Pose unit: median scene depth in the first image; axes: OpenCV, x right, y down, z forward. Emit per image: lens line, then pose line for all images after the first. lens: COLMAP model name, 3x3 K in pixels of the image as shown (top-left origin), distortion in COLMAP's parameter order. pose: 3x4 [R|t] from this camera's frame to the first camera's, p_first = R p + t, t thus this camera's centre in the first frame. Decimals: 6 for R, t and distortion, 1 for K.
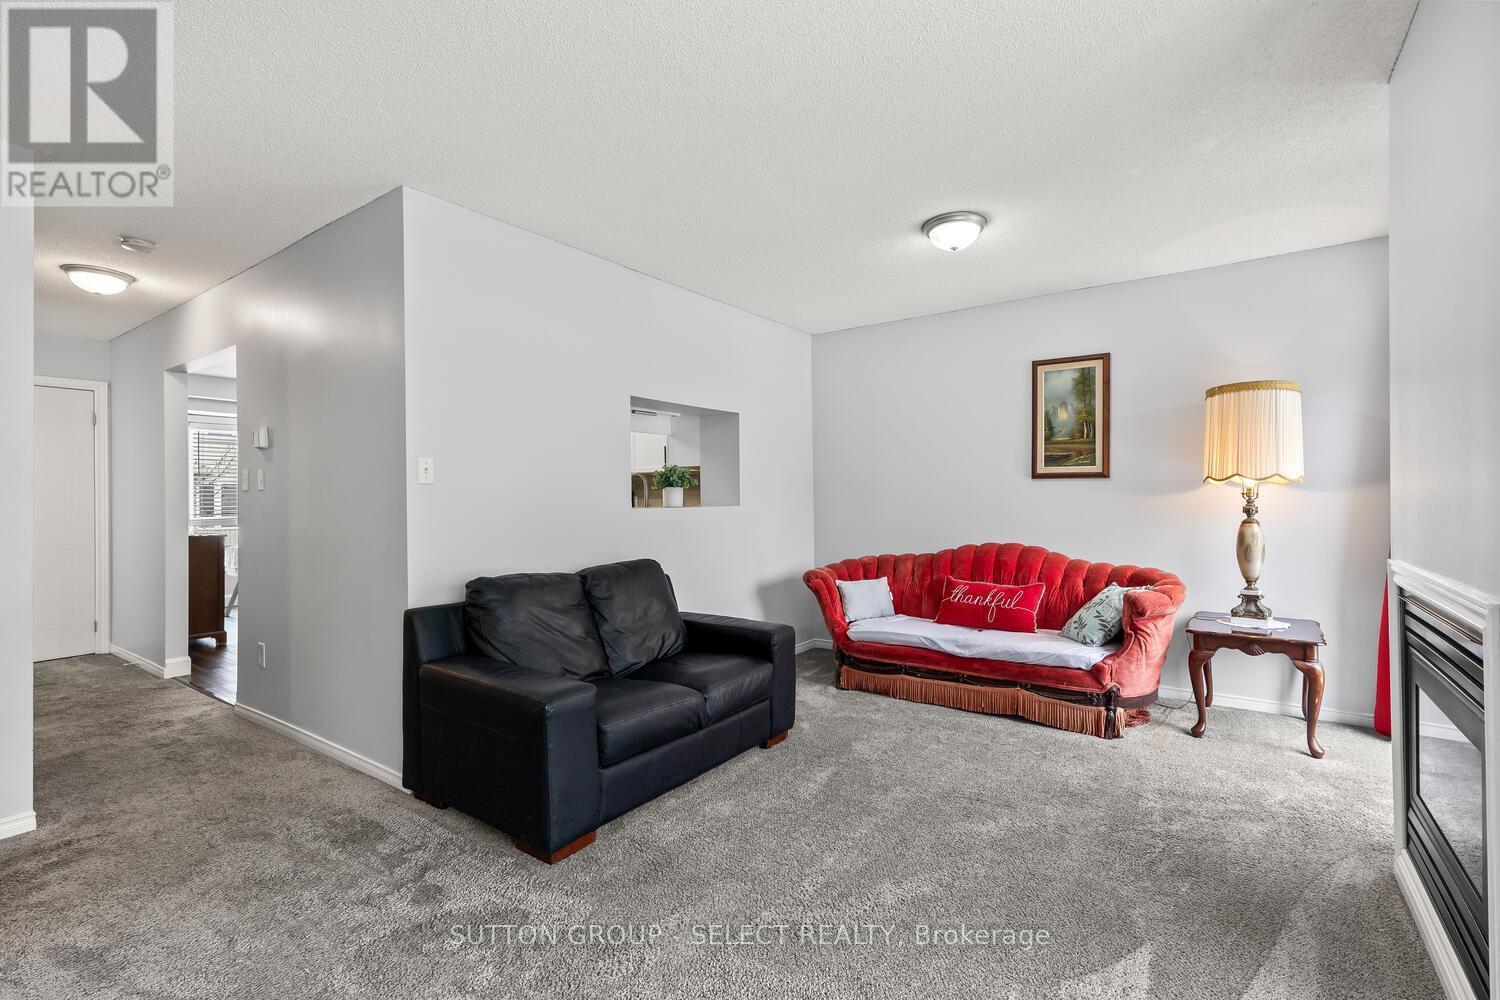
lens RADIAL K [[598.1, 0, 801.2], [0, 598.1, 497.8], [0, 0, 1]] dist [0.002393, 0.000124]
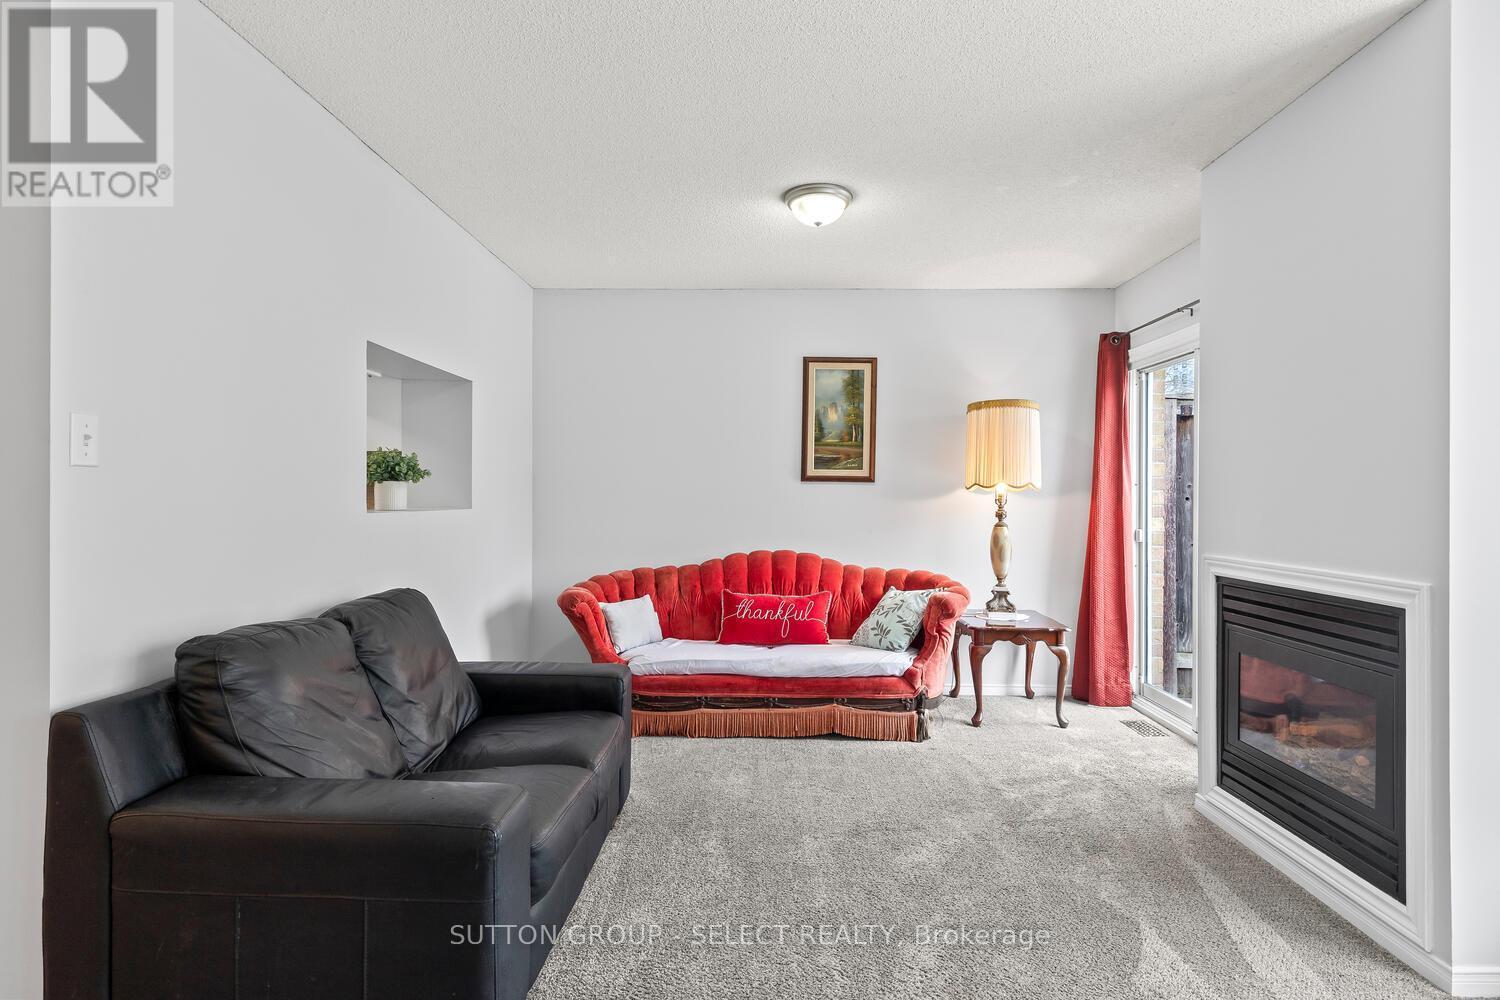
lens RADIAL K [[690.1, 0, 759.5], [0, 690.1, 499.9], [0, 0, 1]] dist [0.006670, -0.000035]
pose [[0.861657, 0.010190, 0.507389, -0.276361], [-0.010264, 0.999944, -0.002650, 0.001130], [-0.507387, -0.002924, 0.861713, 0.120235]]
